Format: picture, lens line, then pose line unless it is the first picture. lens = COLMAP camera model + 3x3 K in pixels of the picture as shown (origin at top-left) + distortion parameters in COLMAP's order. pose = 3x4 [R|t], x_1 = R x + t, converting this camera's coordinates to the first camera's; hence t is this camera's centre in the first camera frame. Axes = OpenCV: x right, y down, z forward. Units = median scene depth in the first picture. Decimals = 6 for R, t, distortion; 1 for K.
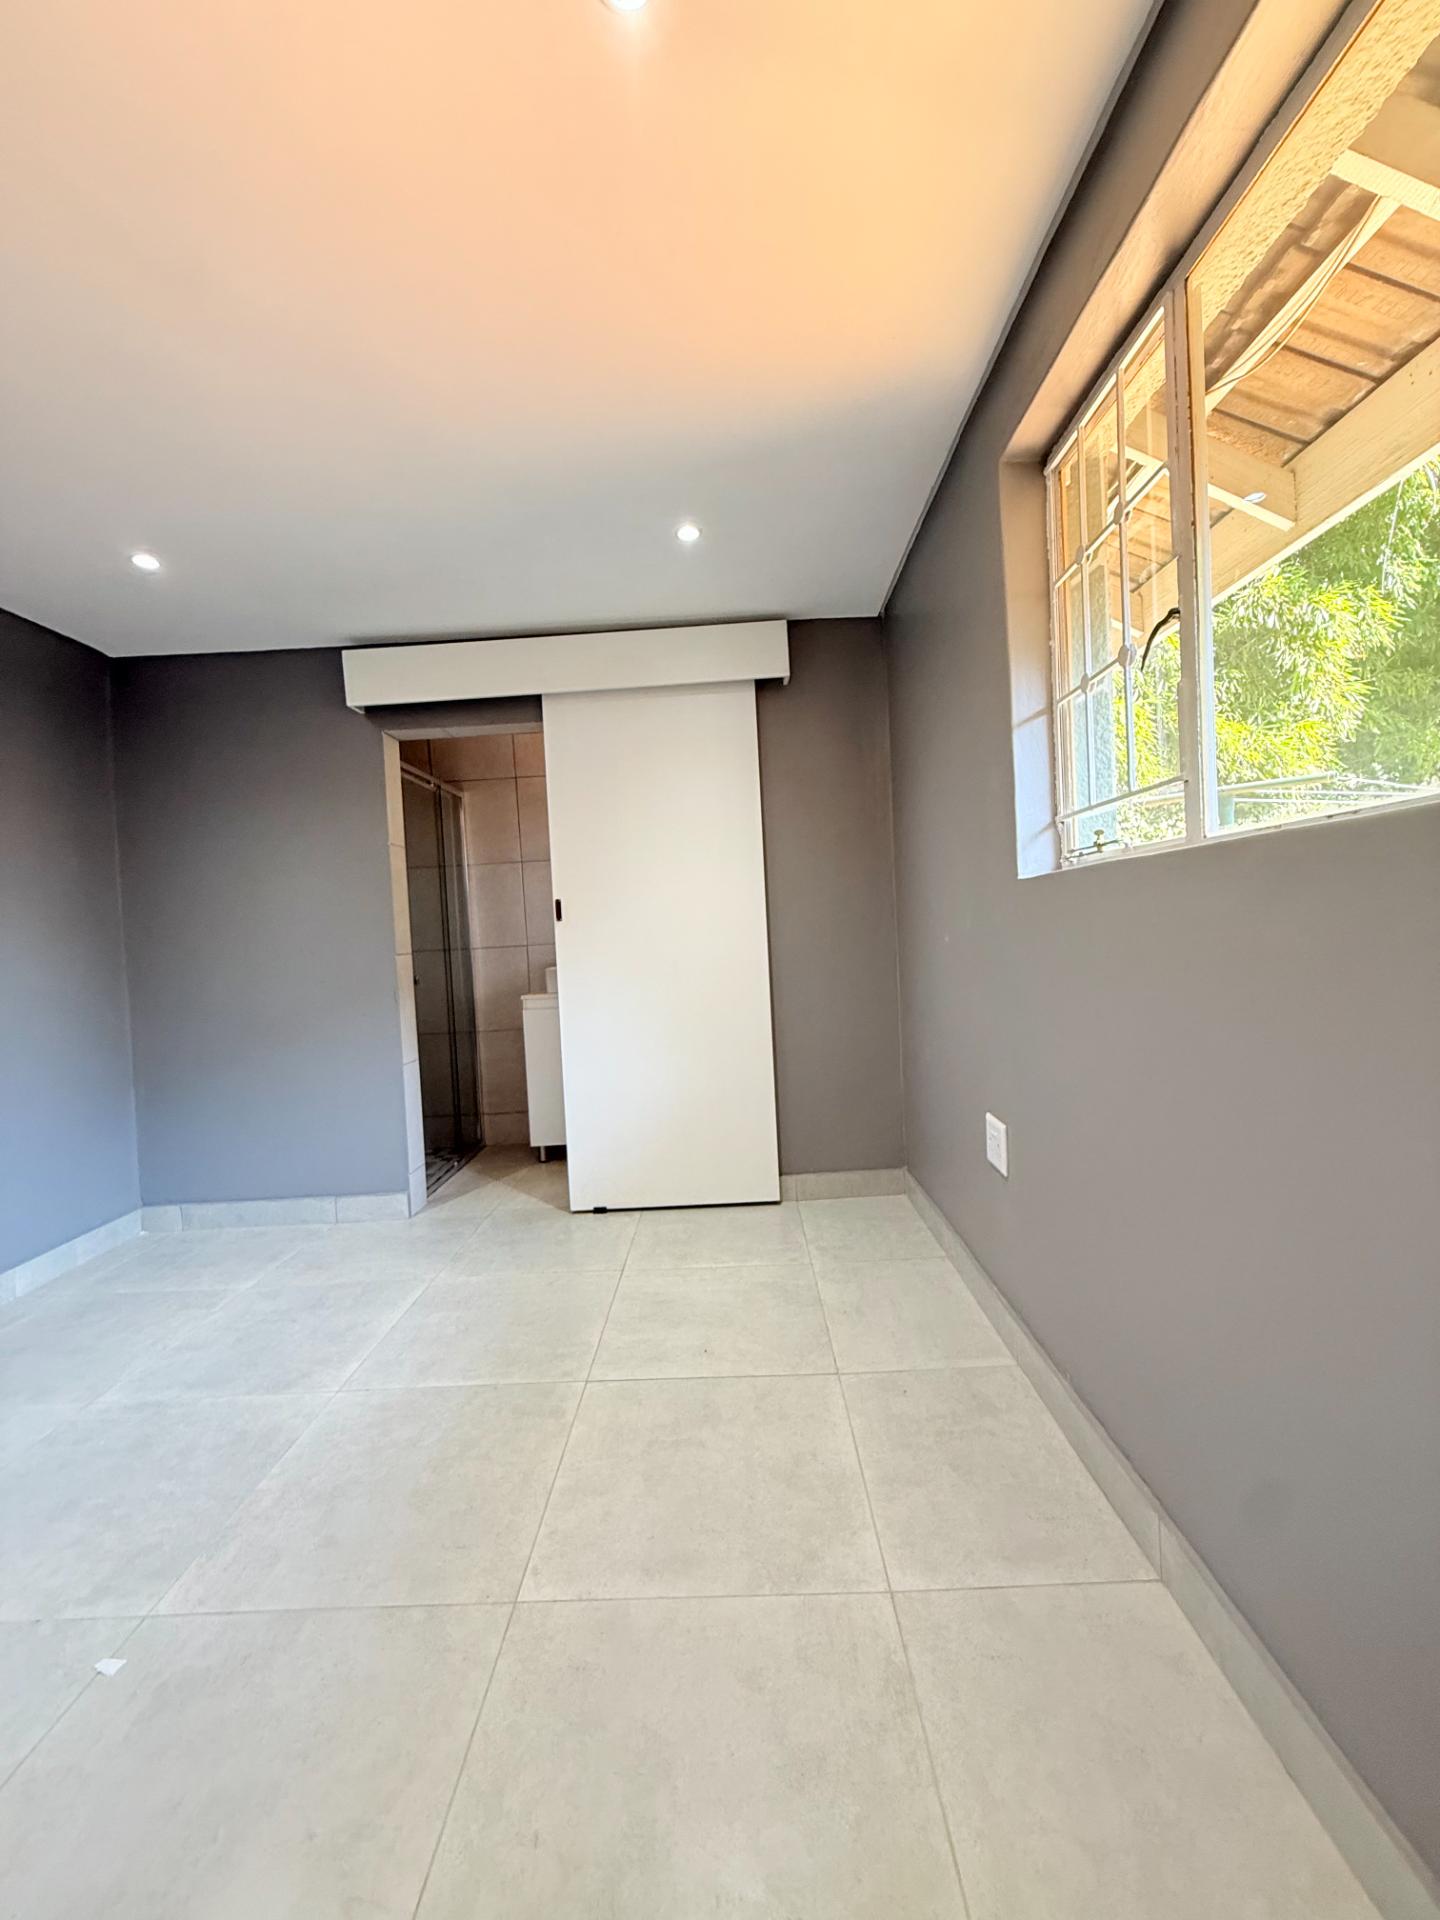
lens RADIAL K [[760.4, 0, 720.9], [0, 760.4, 954.9], [0, 0, 1]] dist [-0.002483, 0.000367]
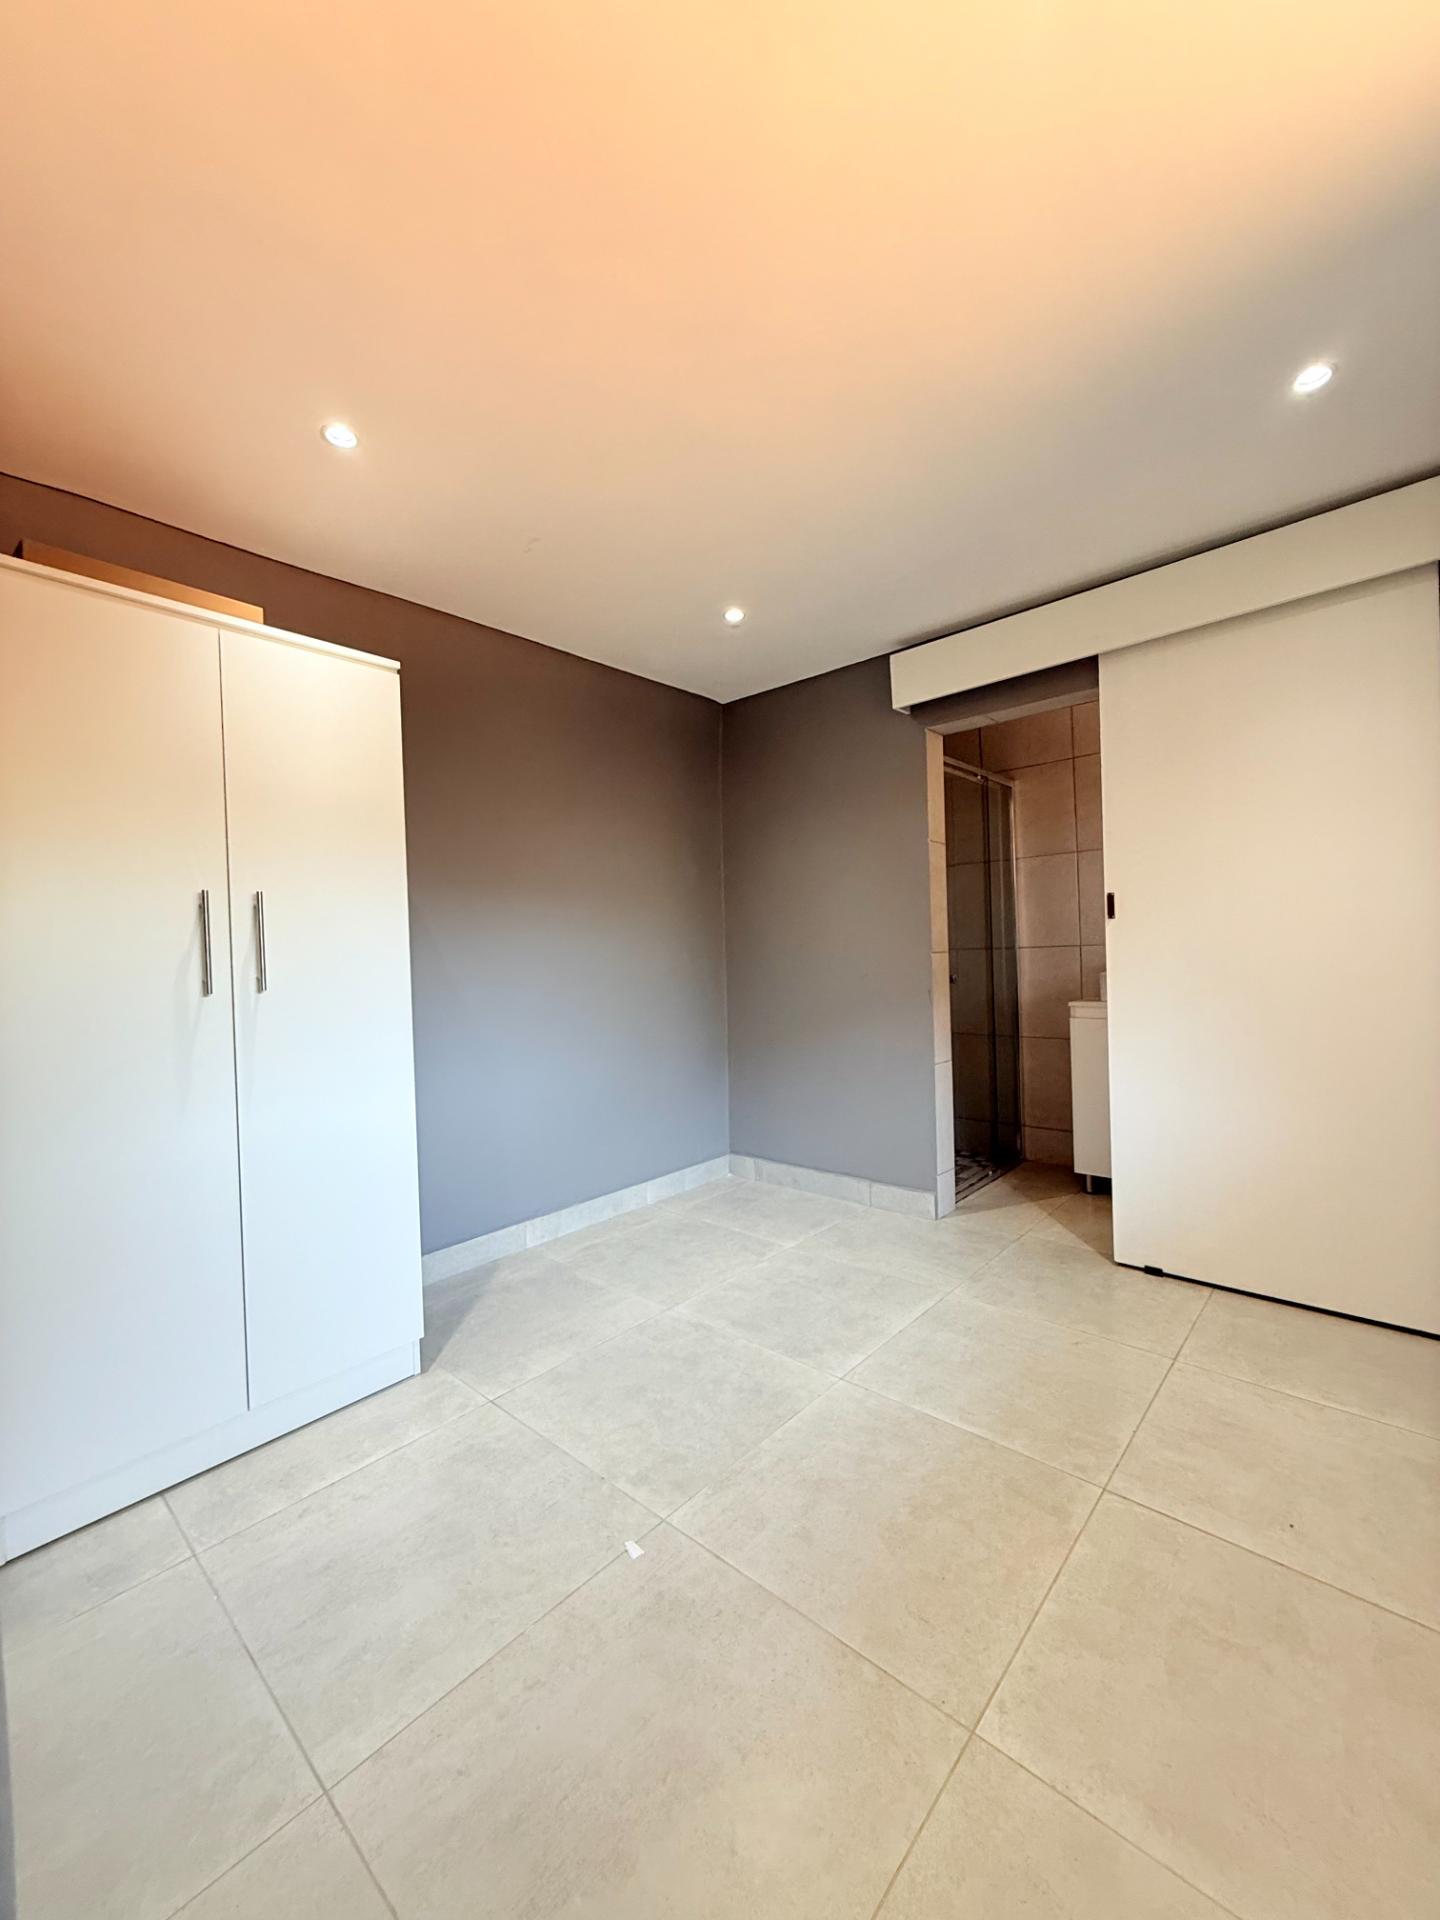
lens RADIAL K [[760.4, 0, 723.5], [0, 760.4, 953.3], [0, 0, 1]] dist [-0.002483, 0.000367]
pose [[0.753535, 0.030415, -0.656703, 0.024706], [-0.028554, 0.999501, 0.013528, -0.005851], [0.656787, 0.008558, 0.754028, 0.096641]]
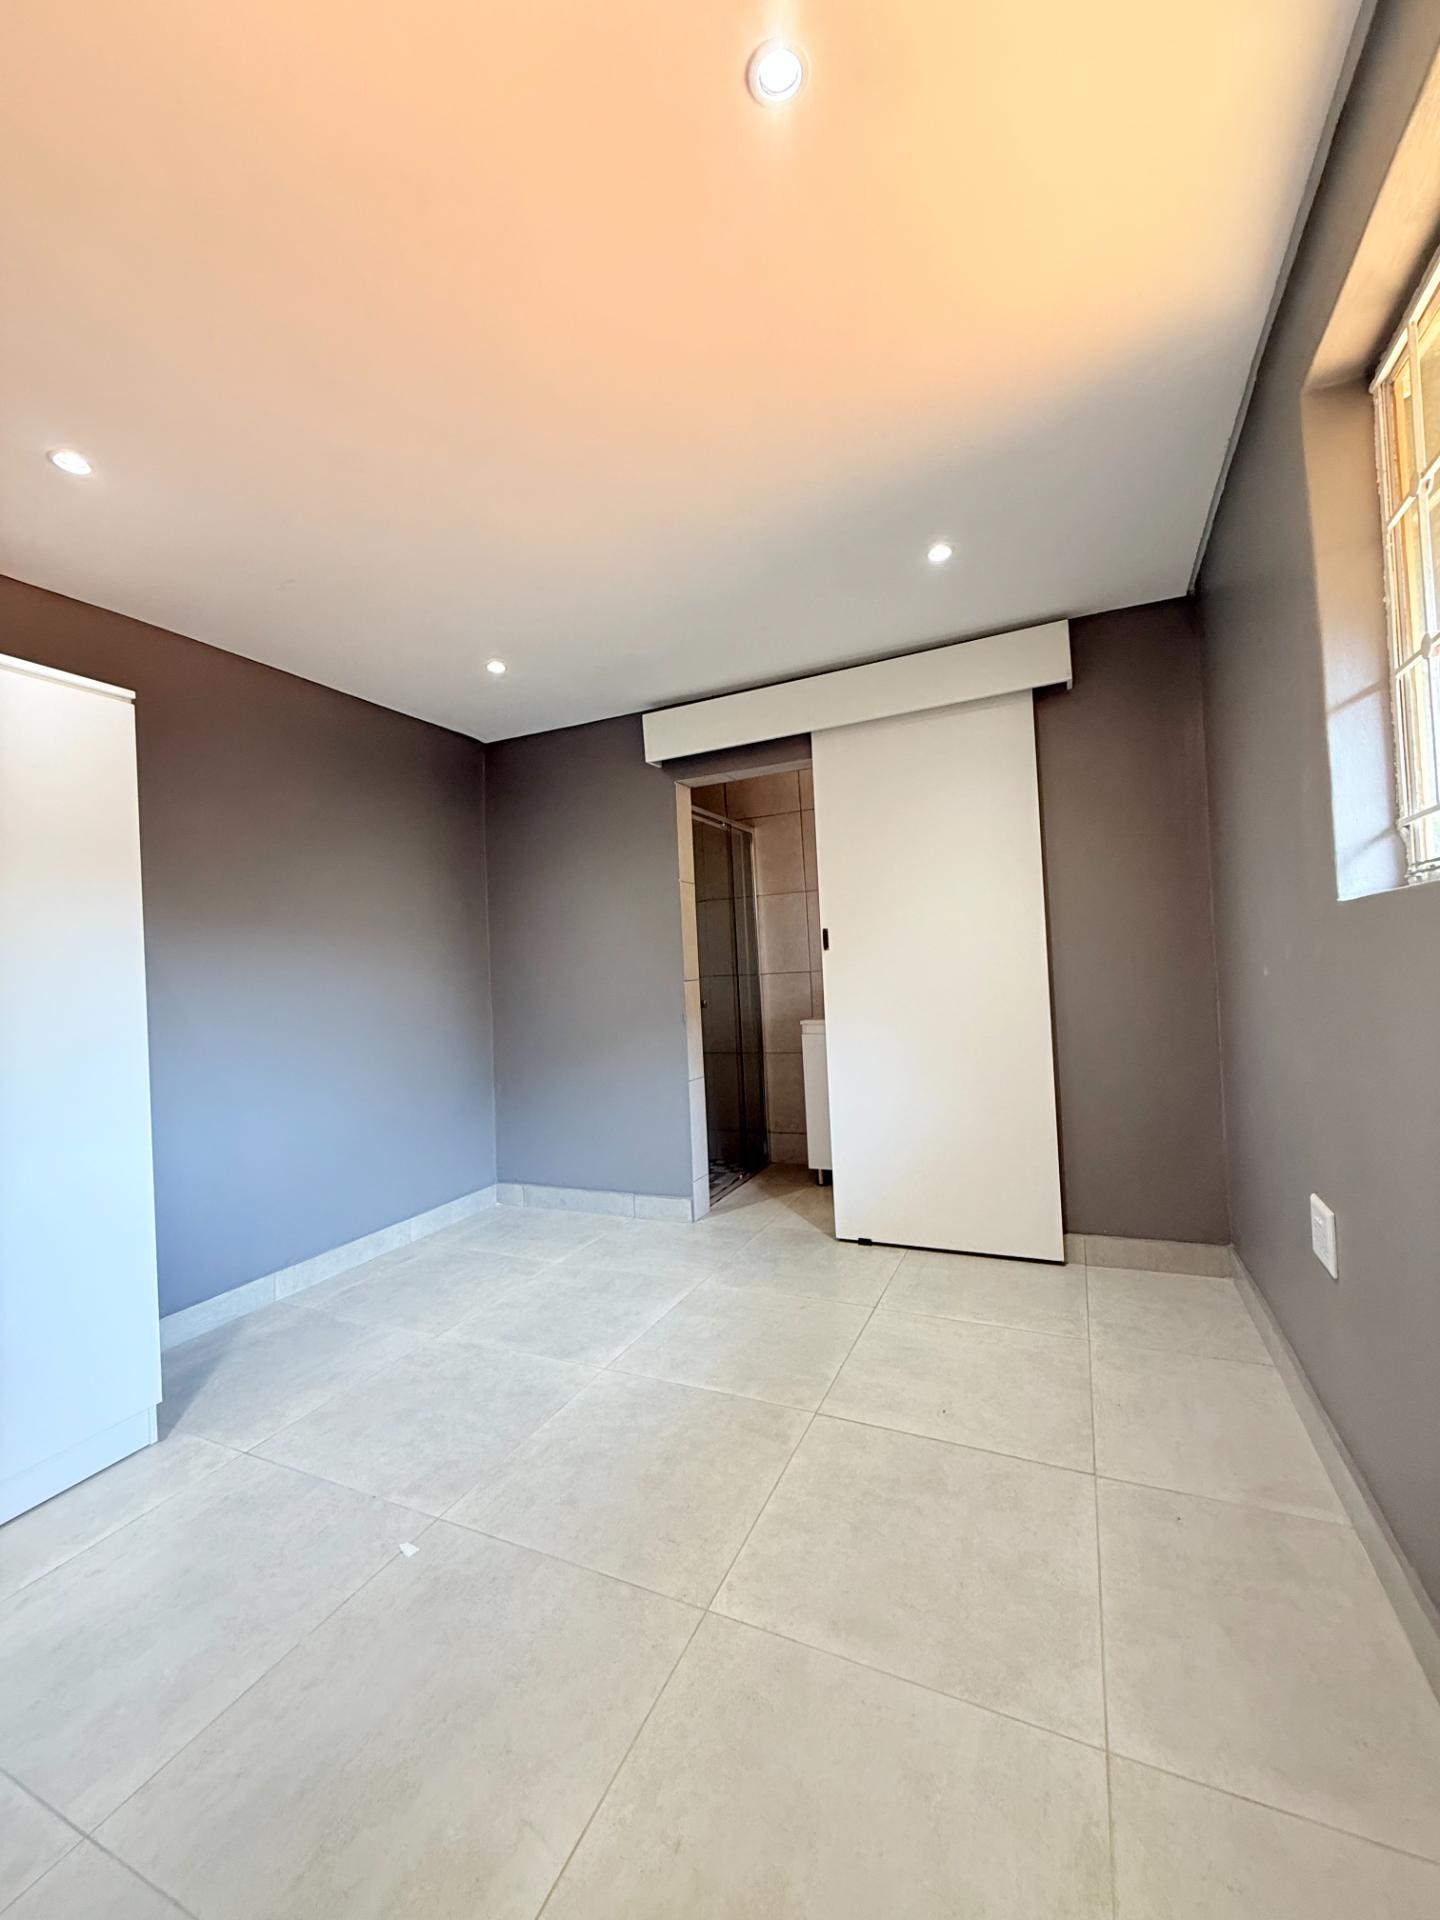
lens RADIAL K [[760.4, 0, 722.5], [0, 760.4, 952.7], [0, 0, 1]] dist [-0.002483, 0.000367]
pose [[0.914062, -0.001947, -0.405570, 0.094286], [-0.010657, 0.999528, -0.028816, -0.012312], [0.405434, 0.030661, 0.913610, 0.013576]]
